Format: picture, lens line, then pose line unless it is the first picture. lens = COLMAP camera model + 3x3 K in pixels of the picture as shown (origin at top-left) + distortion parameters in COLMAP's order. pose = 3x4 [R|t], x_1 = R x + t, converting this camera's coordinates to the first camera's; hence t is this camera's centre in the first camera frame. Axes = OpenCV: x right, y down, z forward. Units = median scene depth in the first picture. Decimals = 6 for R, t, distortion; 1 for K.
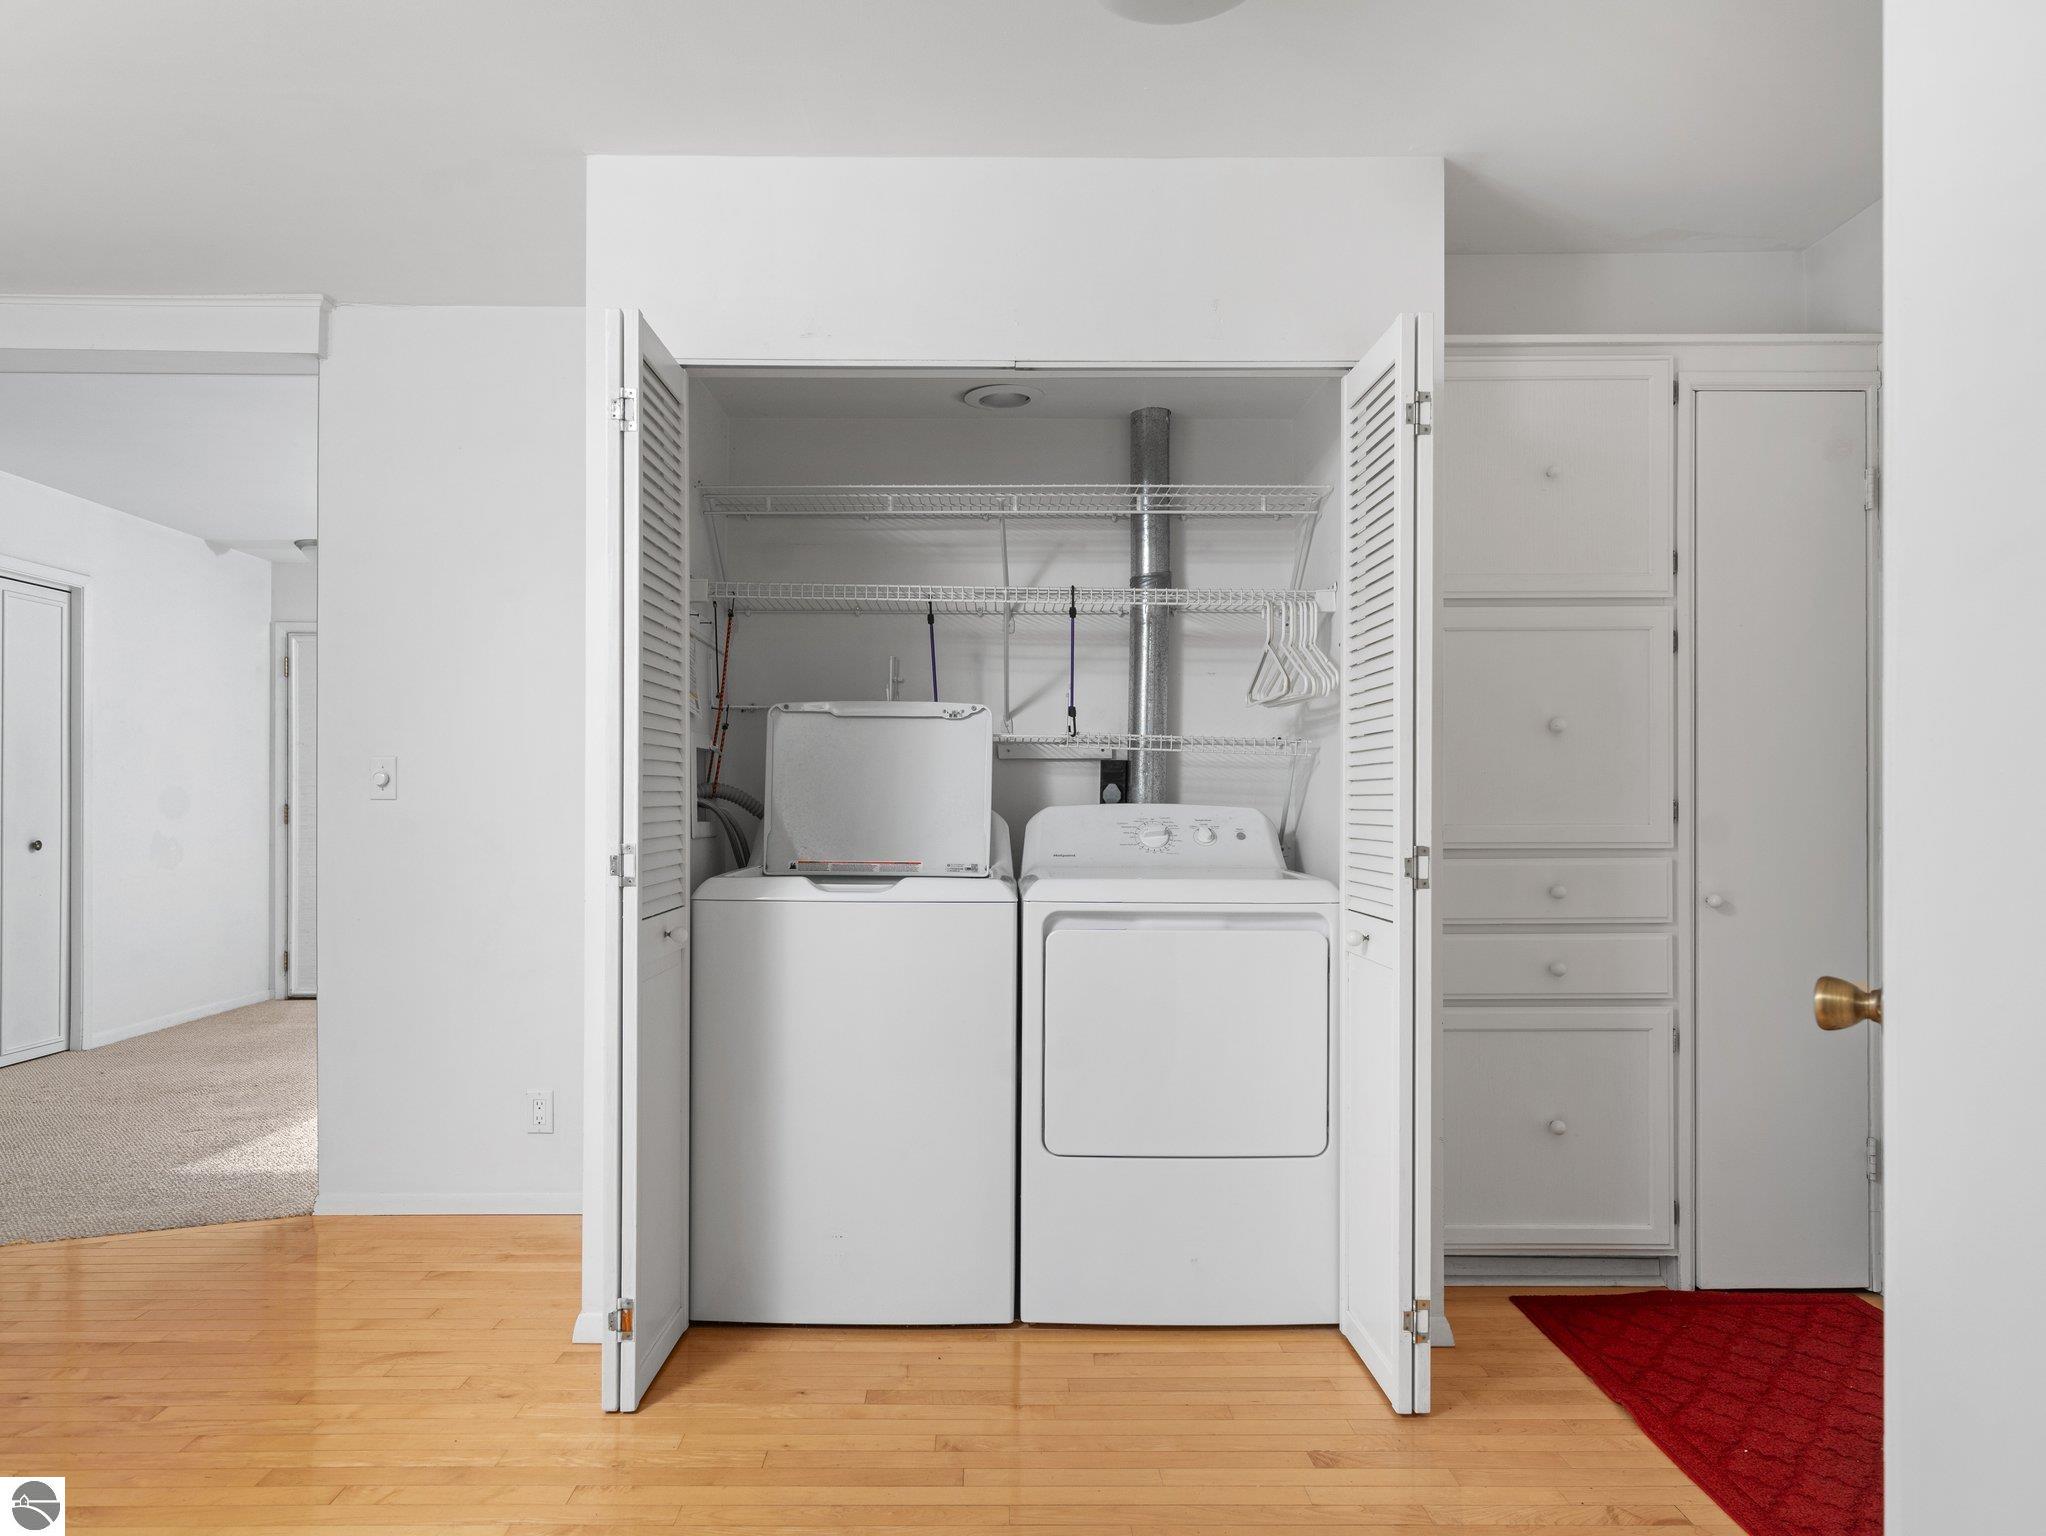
lens RADIAL K [[1323.8, 0, 1002.1], [0, 1323.8, 794.0], [0, 0, 1]] dist [0.004859, 0.002214]
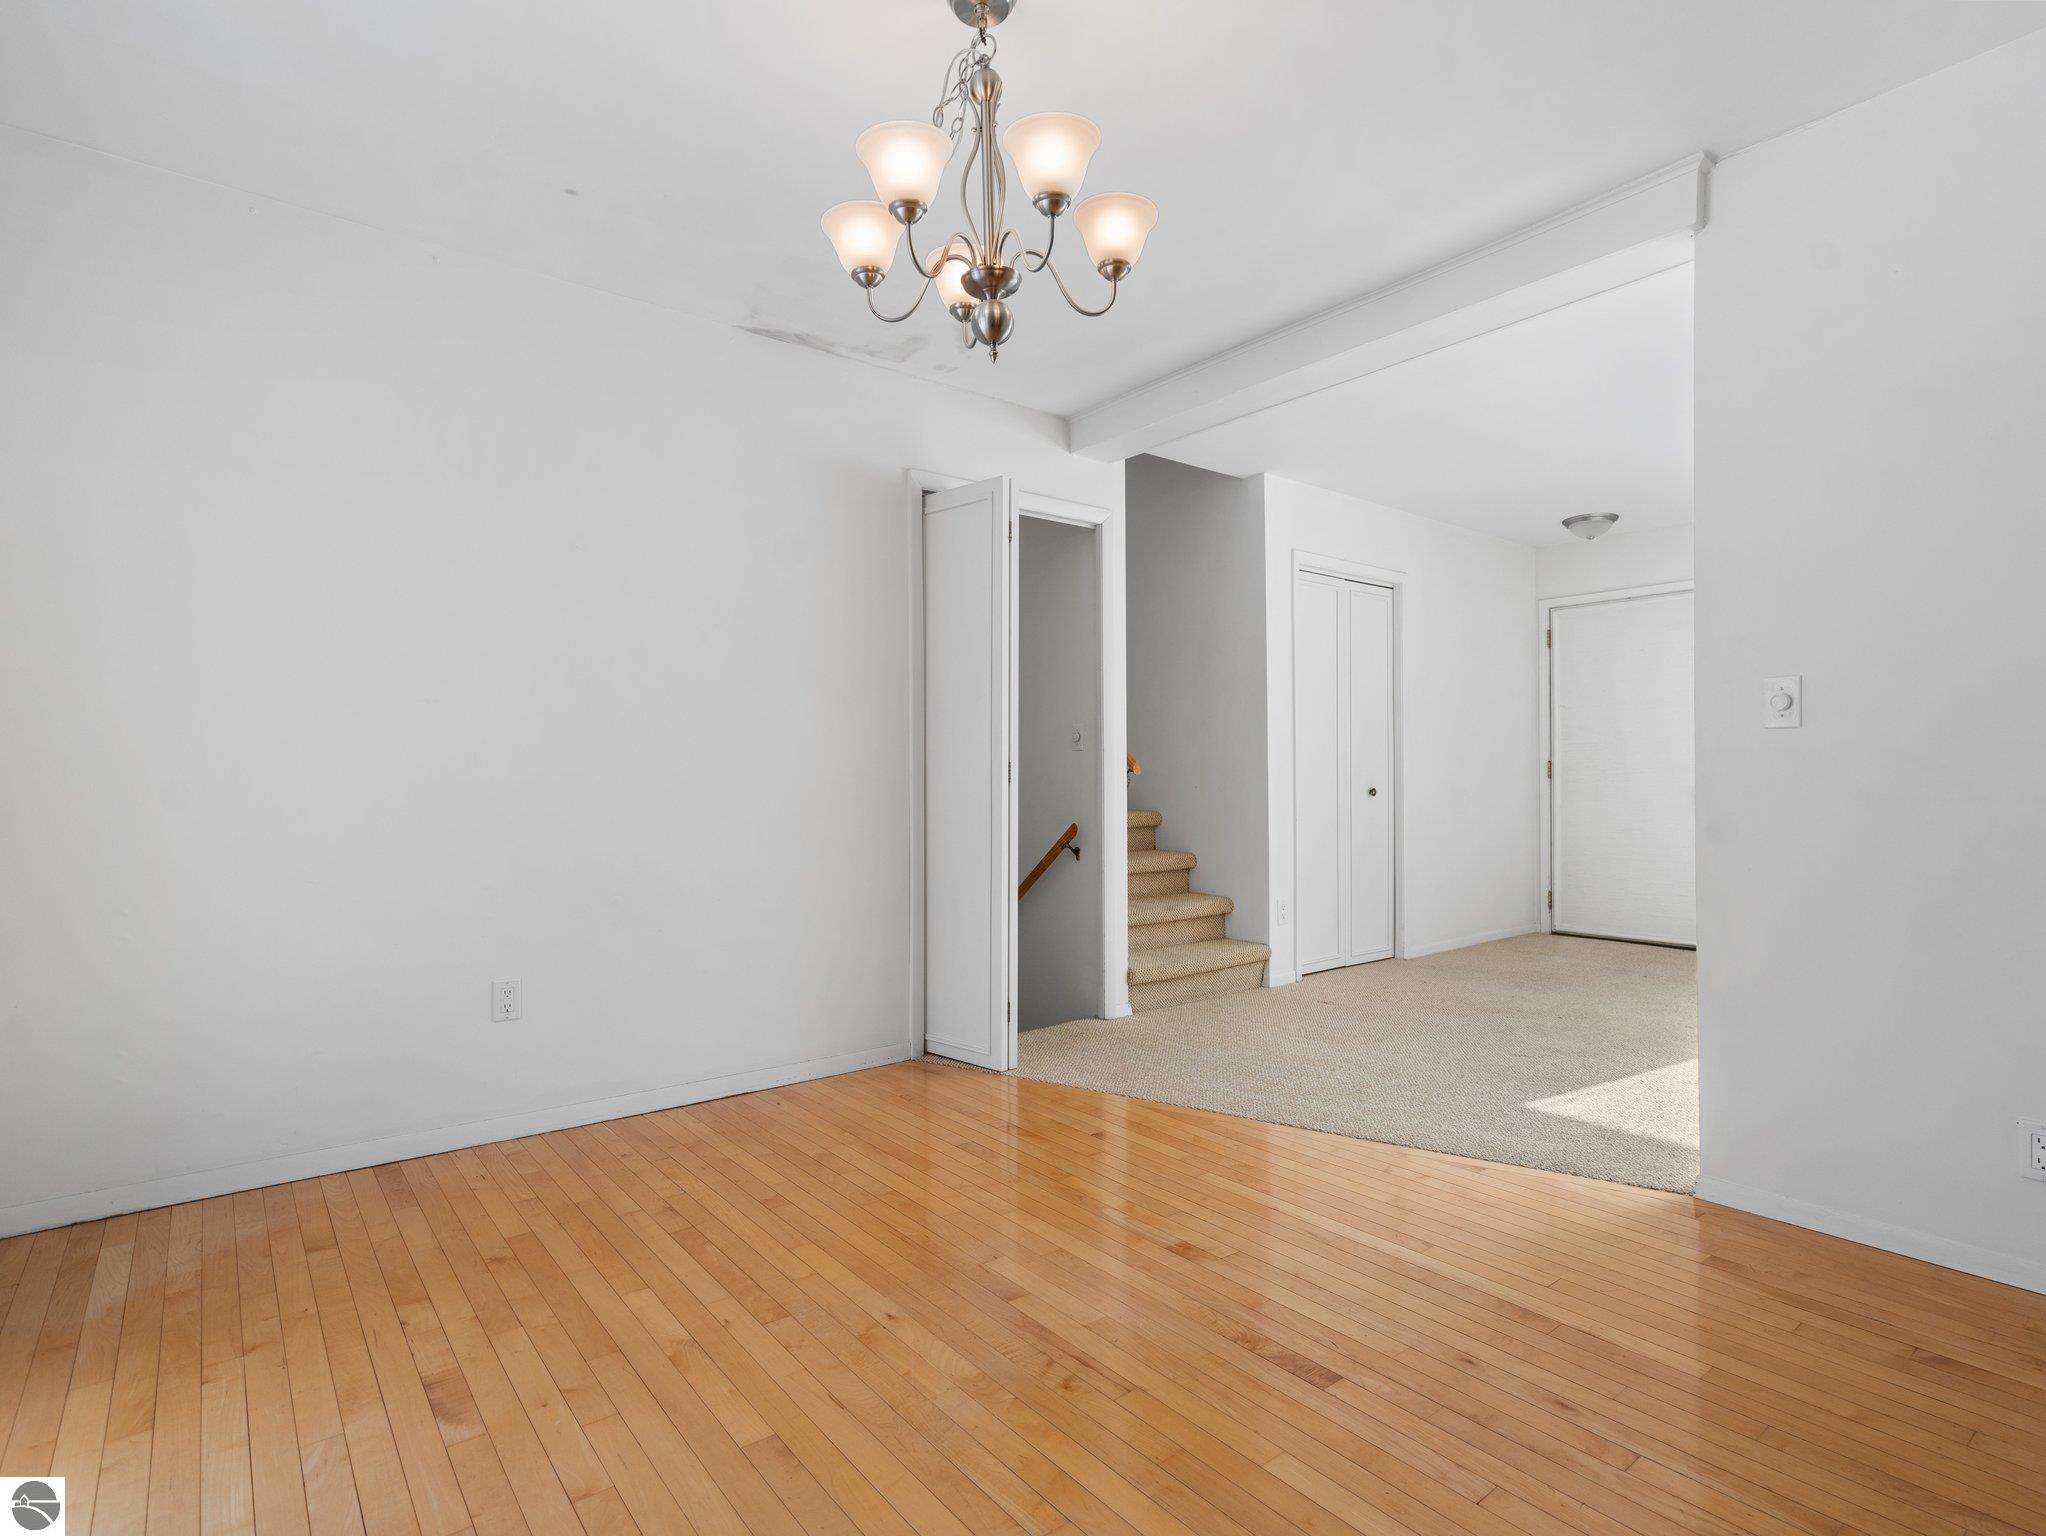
lens RADIAL K [[1036.0, 0, 1023.8], [0, 1036.0, 776.2], [0, 0, 1]] dist [-0.010483, 0.004984]
pose [[0.613930, -0.004151, -0.789349, -0.167283], [0.009363, 0.999954, 0.002024, 0.019922], [0.789305, -0.008634, 0.613941, 0.149237]]
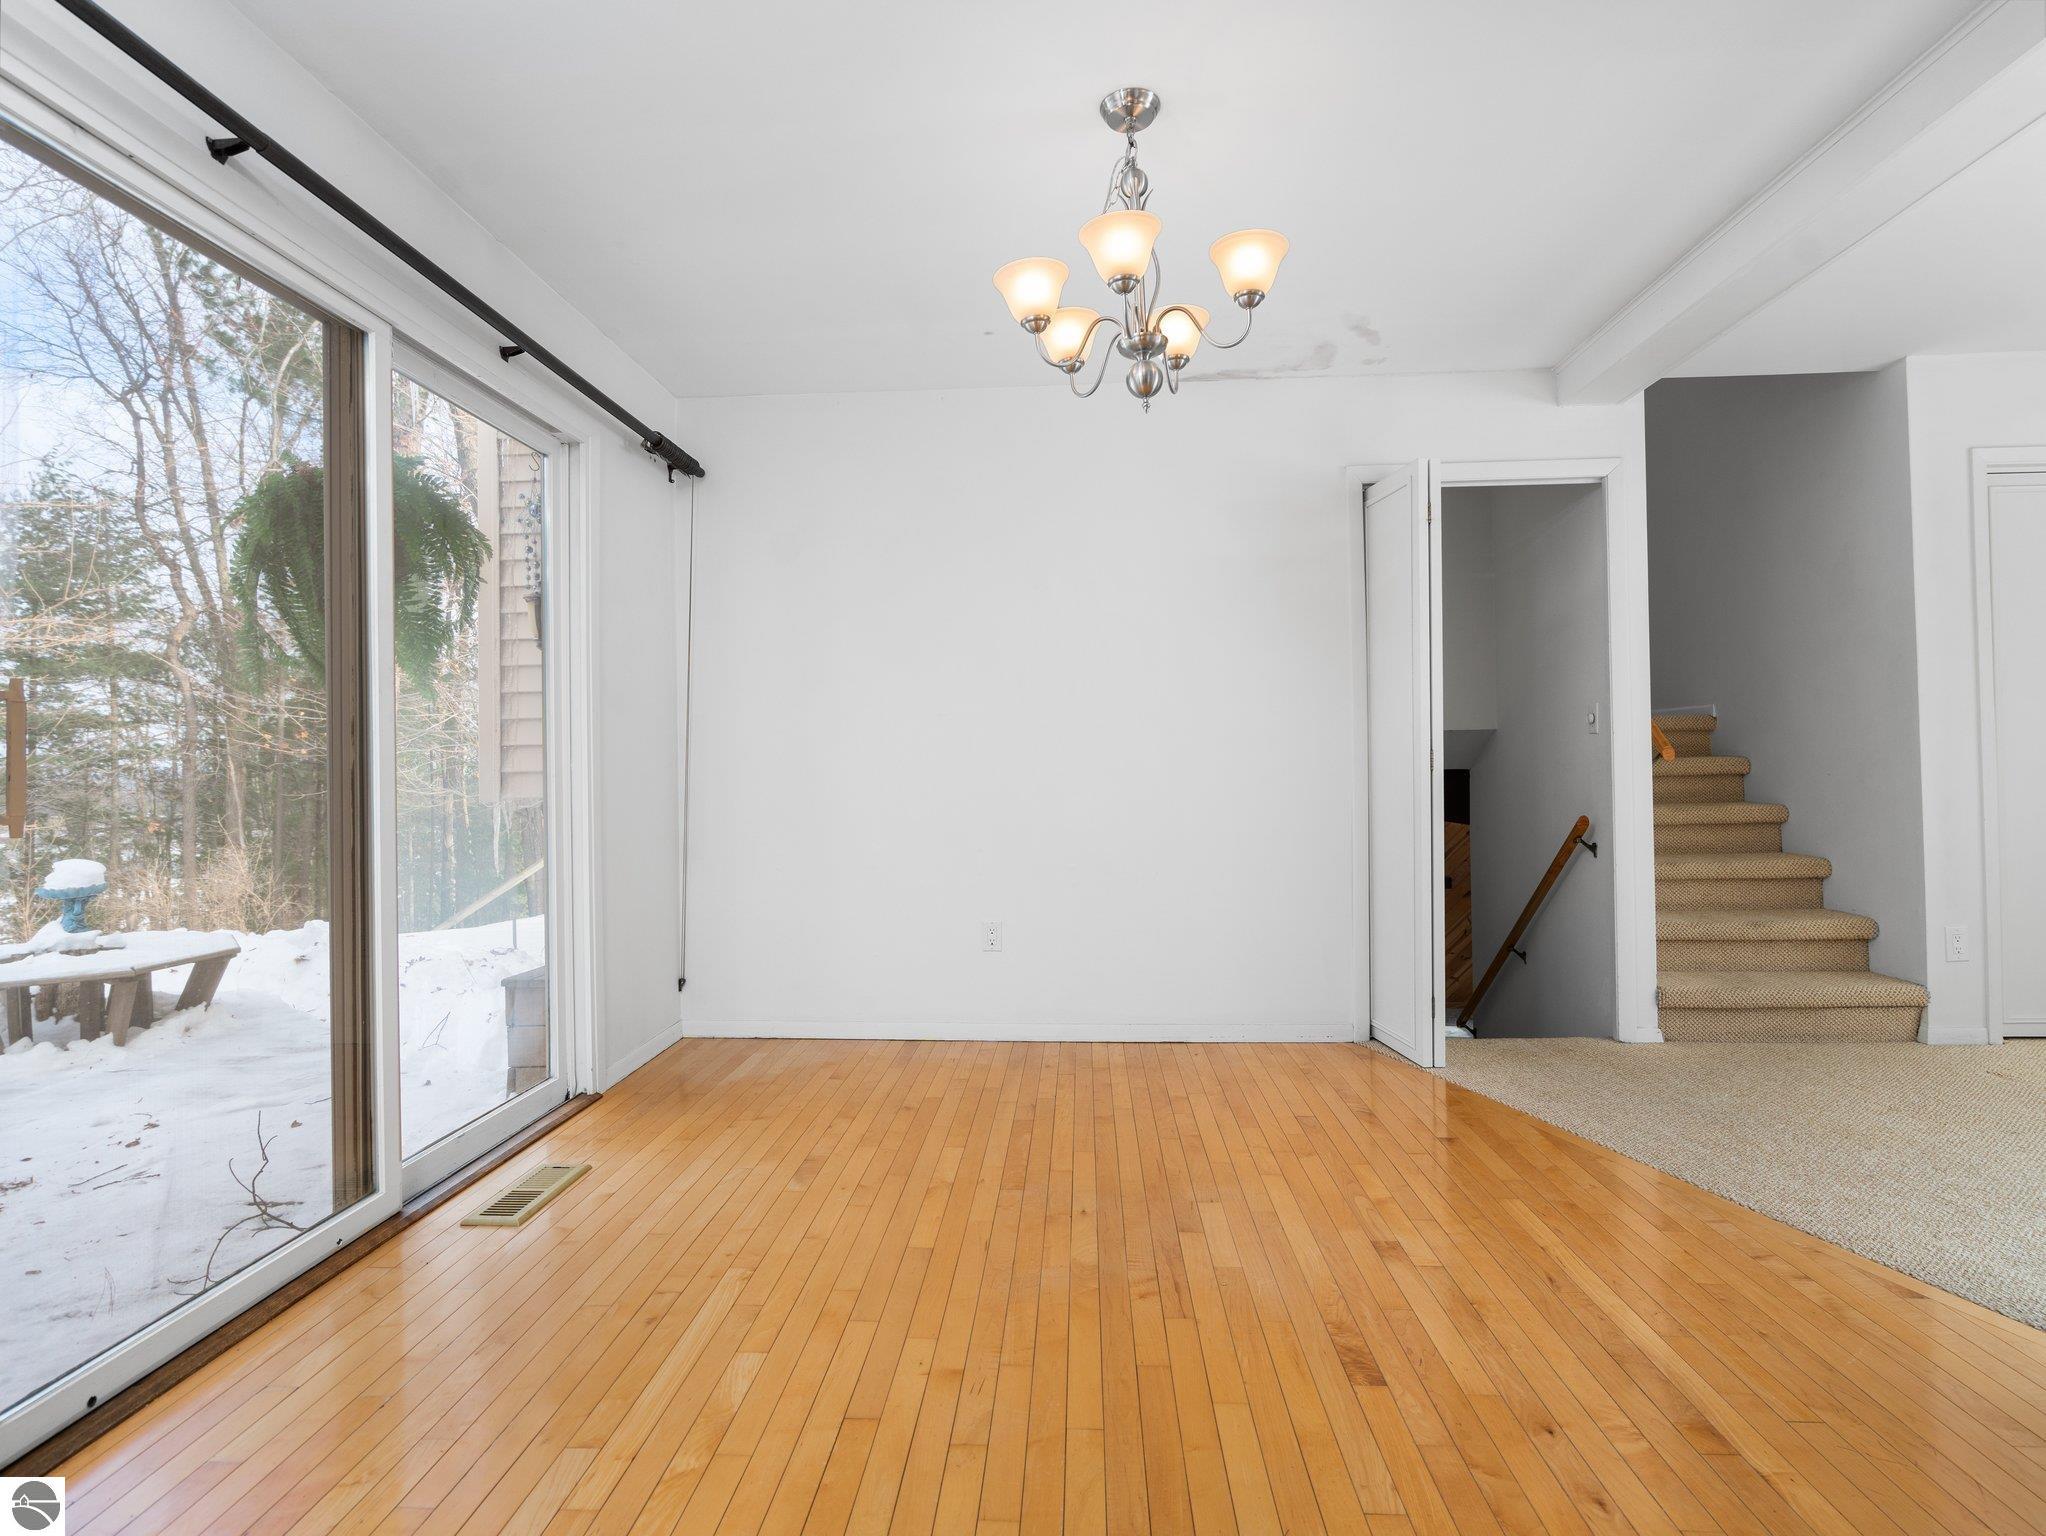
lens RADIAL K [[1036.0, 0, 1026.0], [0, 1036.0, 756.7], [0, 0, 1]] dist [-0.010483, 0.004984]
pose [[-0.066443, -0.012156, -0.997716, -0.036570], [0.018184, 0.999745, -0.013392, 0.020148], [0.997625, -0.019032, -0.066205, 0.341240]]
